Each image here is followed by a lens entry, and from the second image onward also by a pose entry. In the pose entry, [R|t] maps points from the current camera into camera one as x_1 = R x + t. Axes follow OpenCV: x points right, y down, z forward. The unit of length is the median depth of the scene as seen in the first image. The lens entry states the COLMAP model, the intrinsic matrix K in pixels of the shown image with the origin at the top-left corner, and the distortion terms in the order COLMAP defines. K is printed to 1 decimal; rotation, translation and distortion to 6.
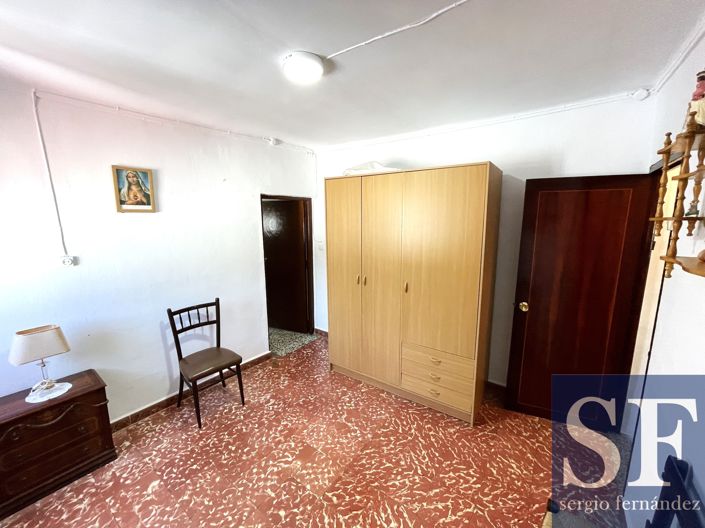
lens RADIAL K [[285.8, 0, 351.9], [0, 285.8, 264.9], [0, 0, 1]] dist [-0.001618, 0.000653]
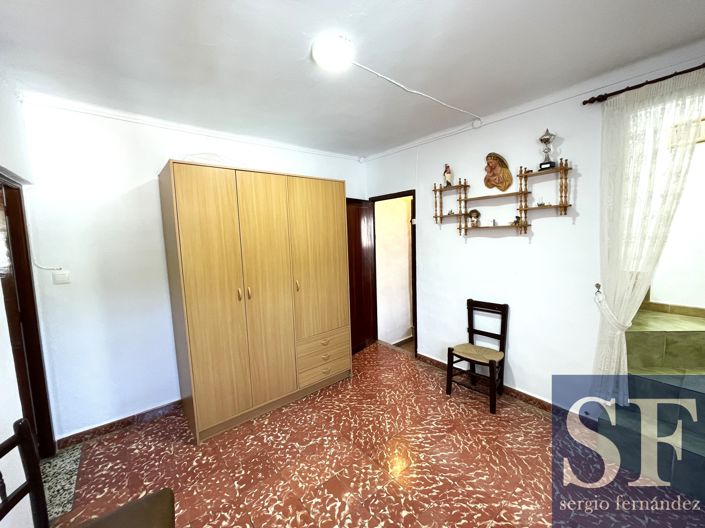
lens RADIAL K [[285.8, 0, 351.9], [0, 285.8, 264.9], [0, 0, 1]] dist [-0.001618, 0.000653]
pose [[0.259687, -0.108036, 0.959631, -0.886191], [0.189755, 0.980058, 0.058986, -0.027484], [-0.946866, 0.166777, 0.275009, 0.606951]]
